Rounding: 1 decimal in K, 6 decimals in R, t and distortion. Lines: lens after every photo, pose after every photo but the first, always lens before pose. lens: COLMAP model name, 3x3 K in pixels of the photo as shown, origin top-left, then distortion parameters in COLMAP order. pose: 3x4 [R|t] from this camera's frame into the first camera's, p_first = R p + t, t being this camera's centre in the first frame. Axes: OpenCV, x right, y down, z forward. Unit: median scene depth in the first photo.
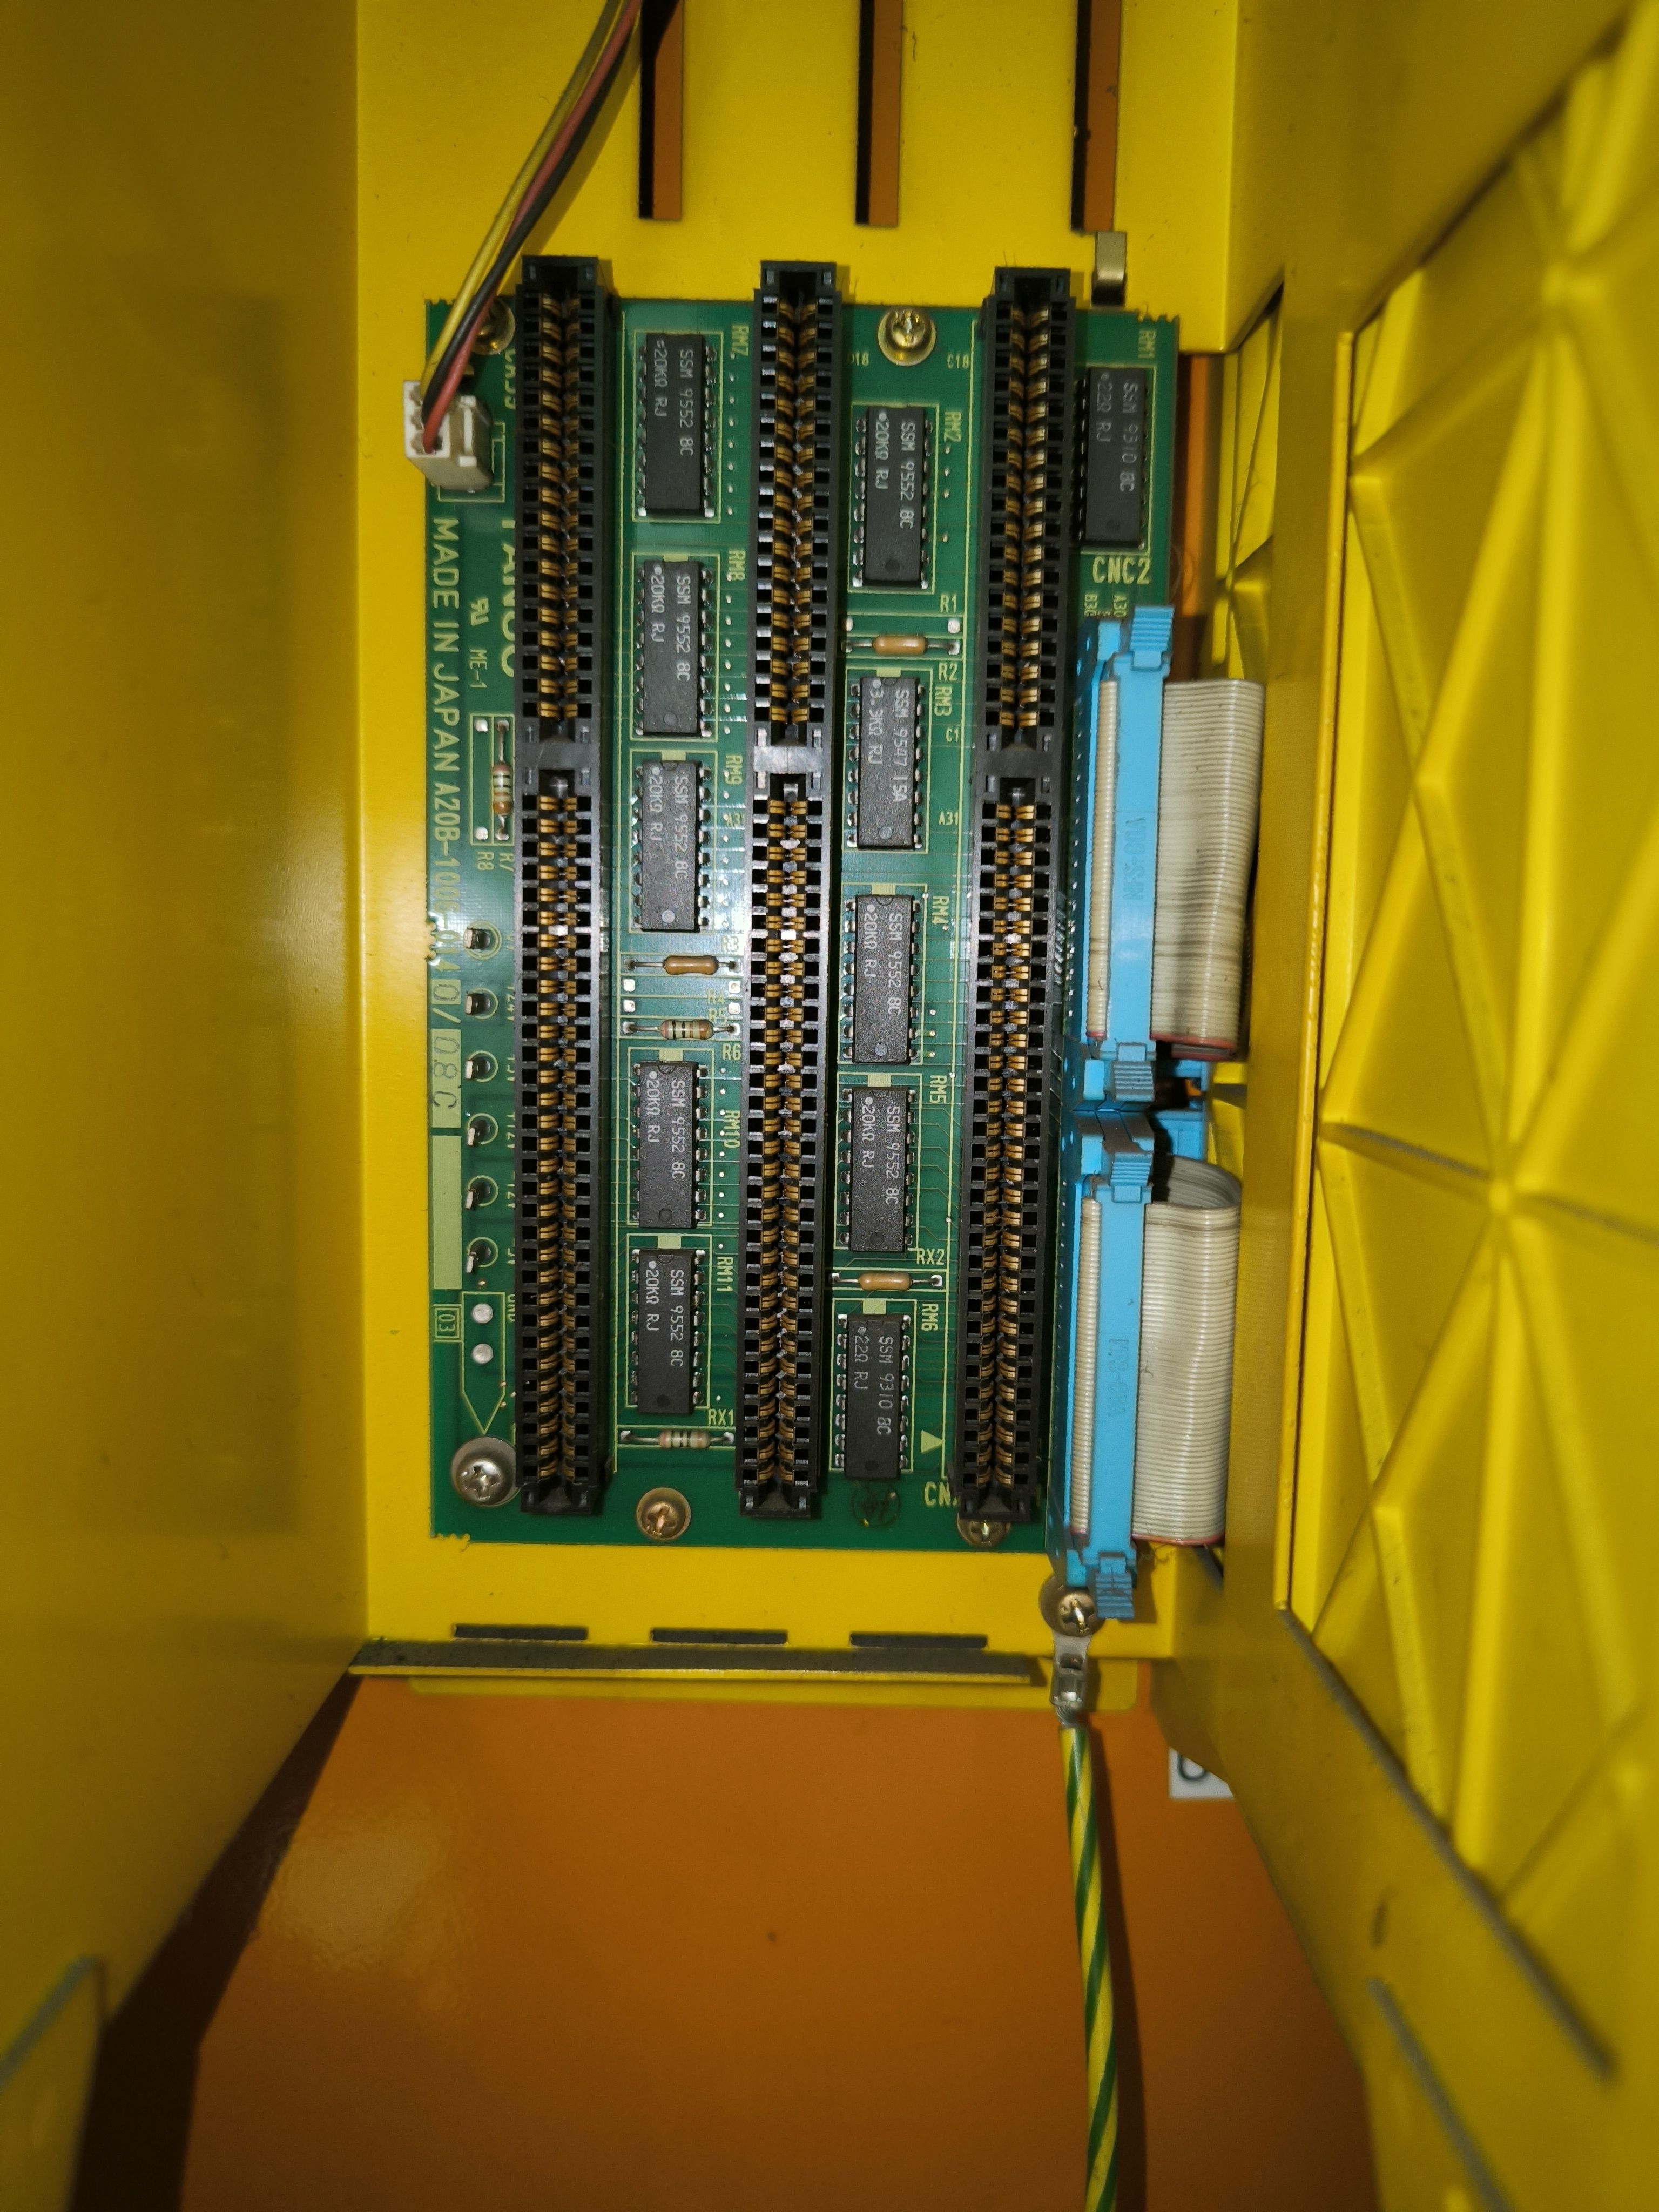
lens RADIAL K [[1561.2, 0, 844.3], [0, 1561.2, 1116.4], [0, 0, 1]] dist [-0.020686, 0.003685]
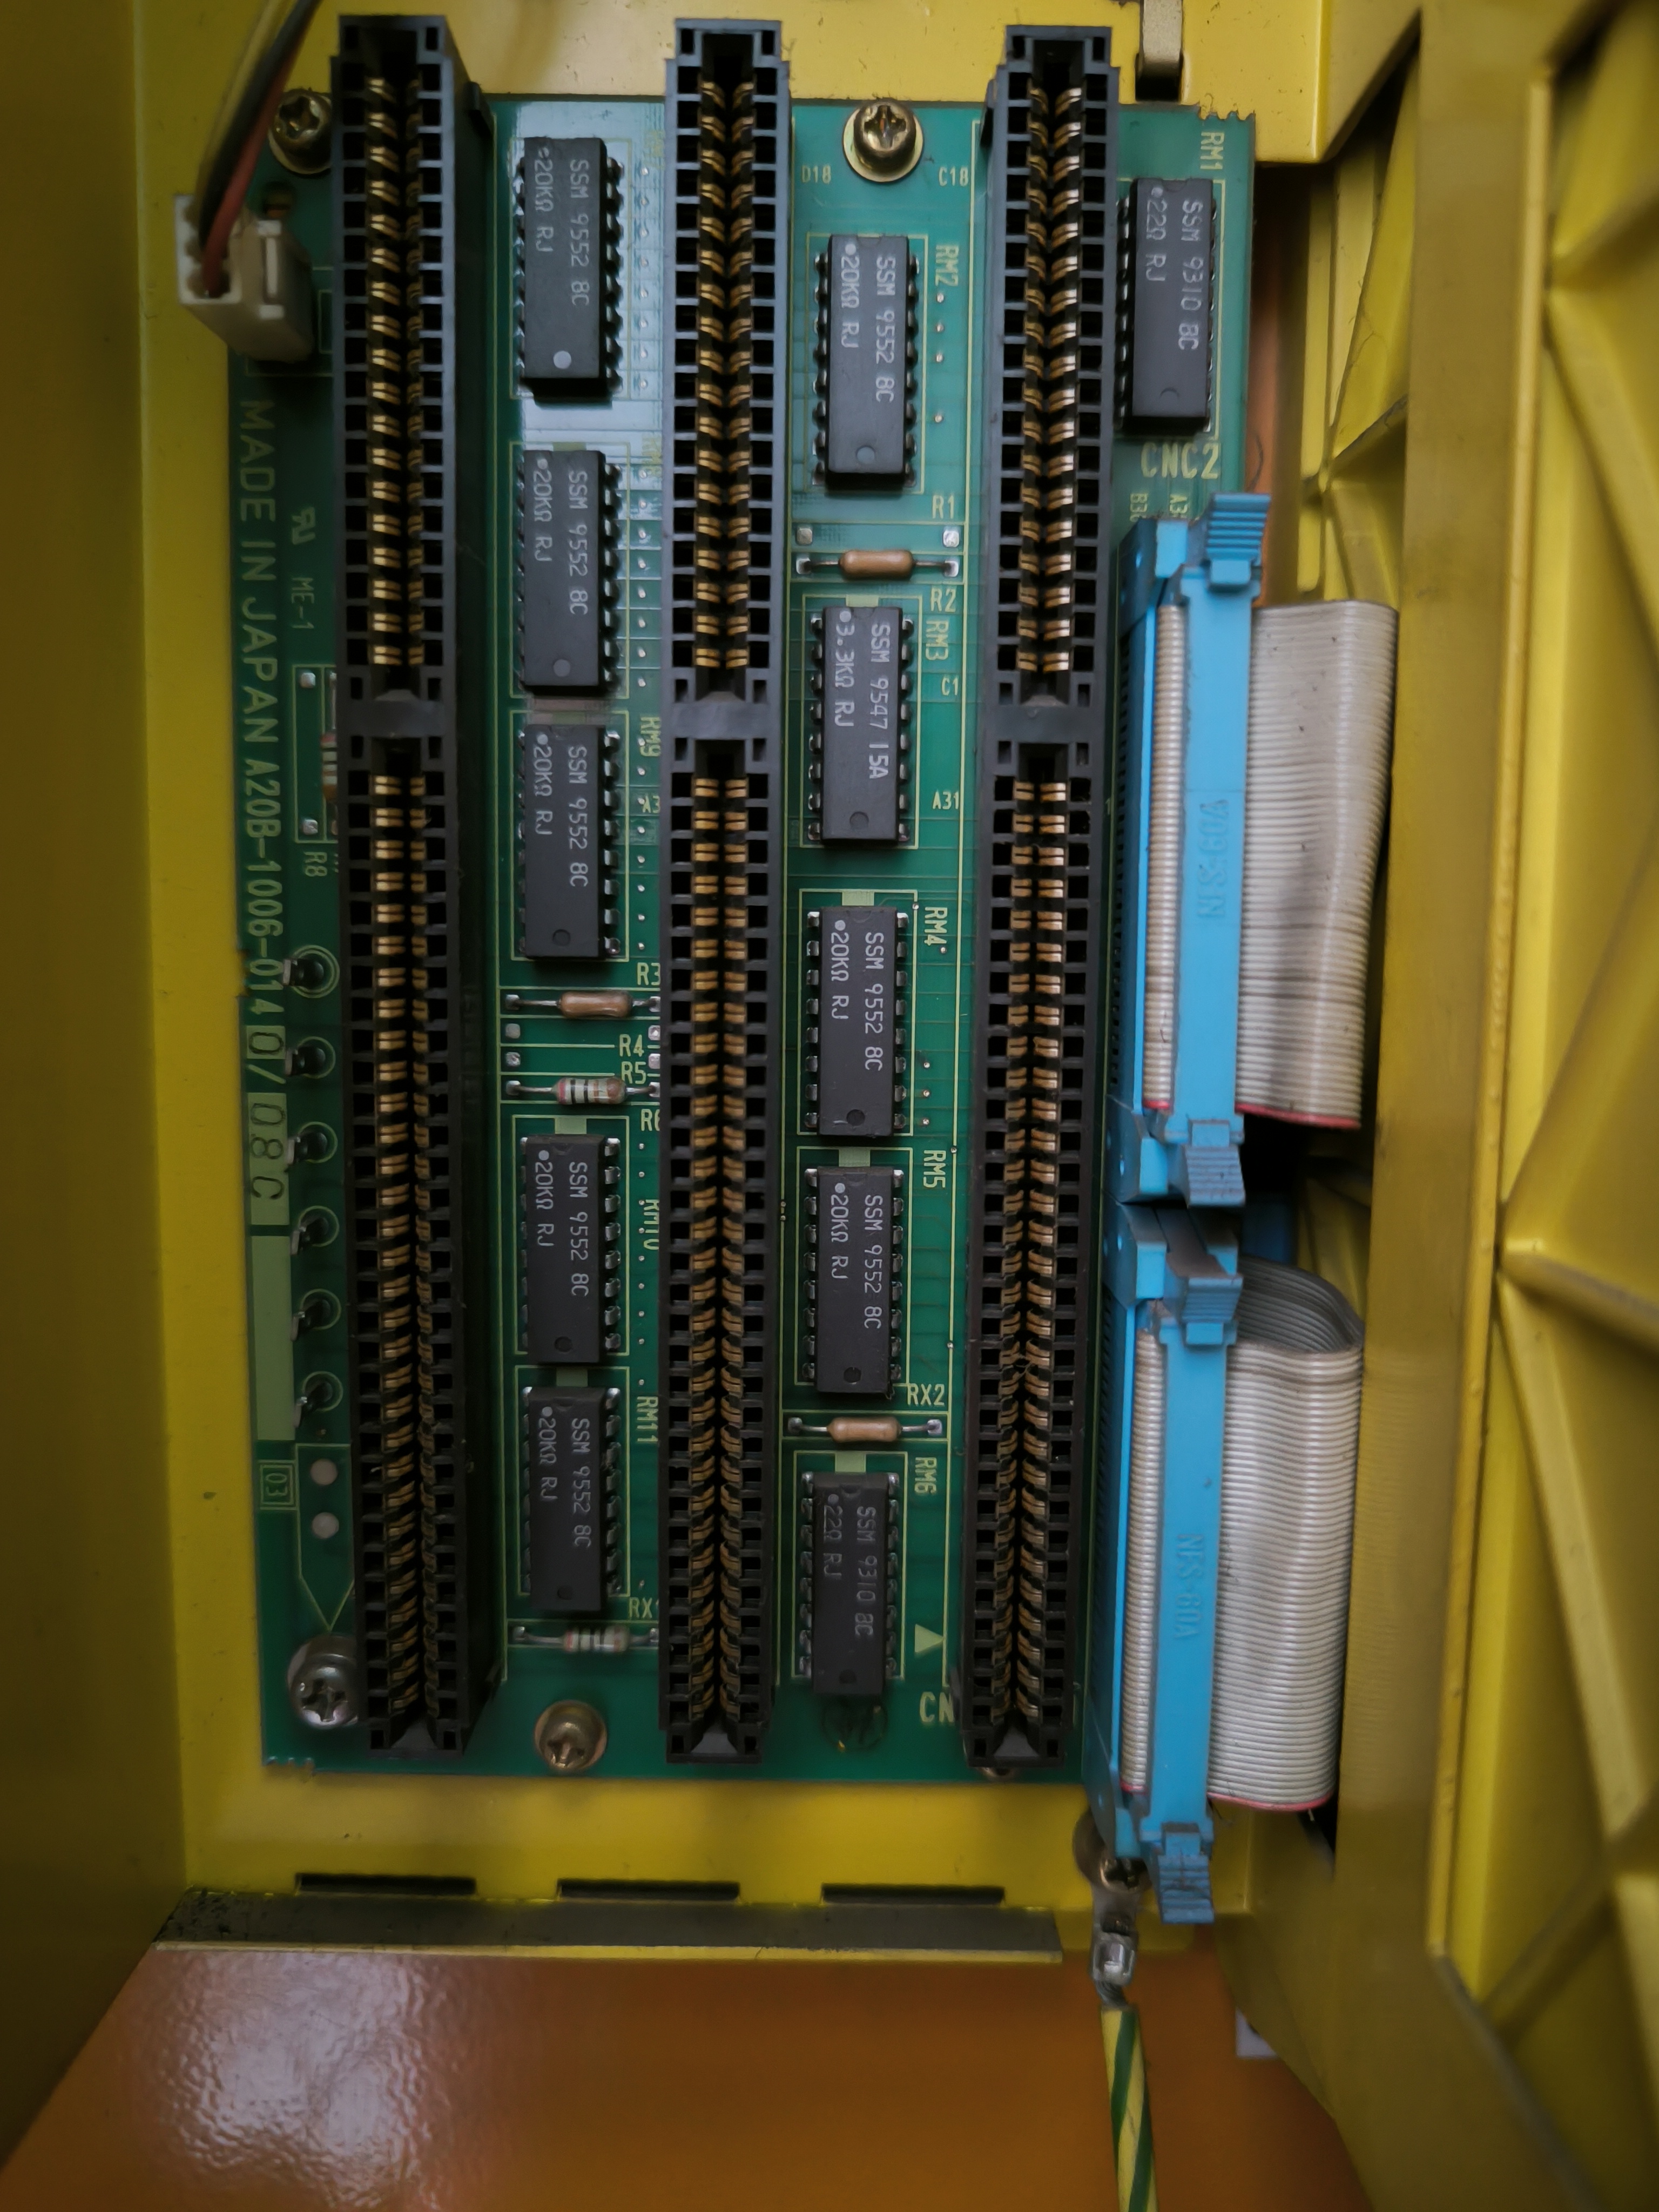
lens RADIAL K [[1607.9, 0, 829.5], [0, 1607.9, 1106.0], [0, 0, 1]] dist [-0.053692, 0.023232]
pose [[0.999964, -0.007727, -0.003631, 0.014085], [0.007745, 0.999958, 0.004890, -0.052665], [0.003593, -0.004917, 0.999981, 0.251083]]
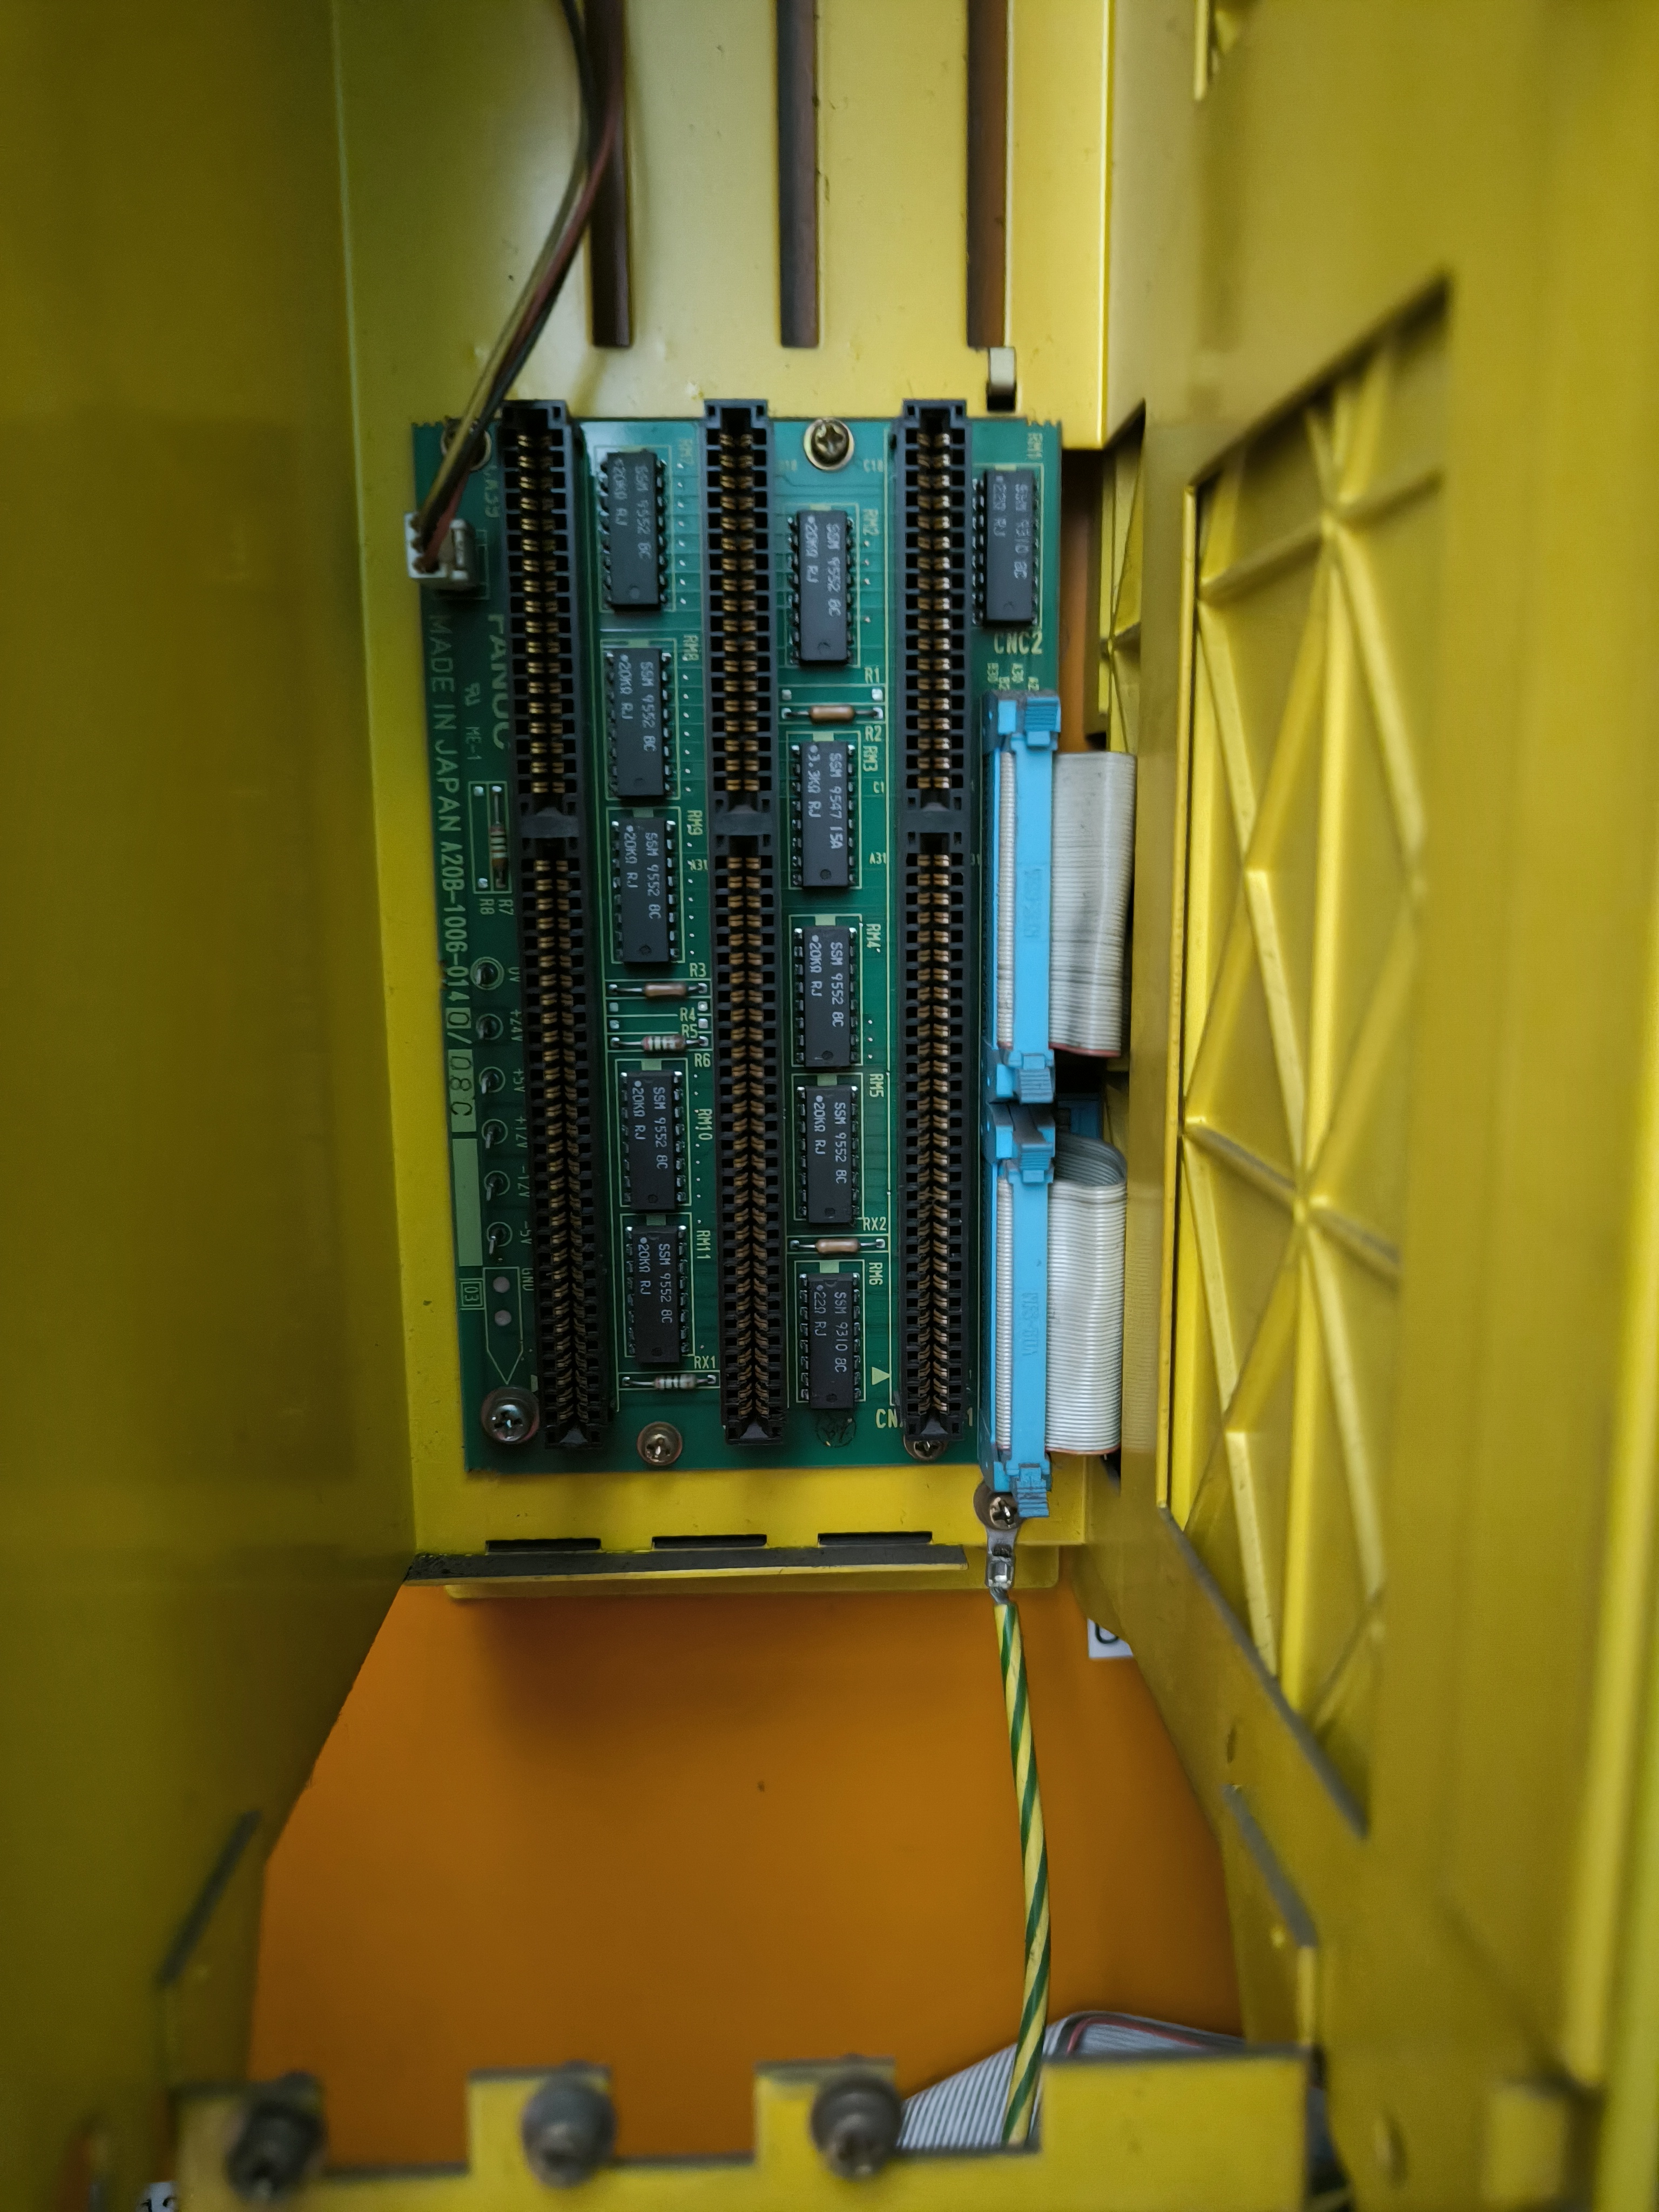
lens RADIAL K [[1541.9, 0, 816.7], [0, 1541.9, 1106.3], [0, 0, 1]] dist [0.012706, -0.049790]
pose [[0.999111, -0.036274, 0.021472, -0.011868], [0.034823, 0.997312, 0.064464, -0.081251], [-0.023753, -0.063659, 0.997689, -0.183601]]
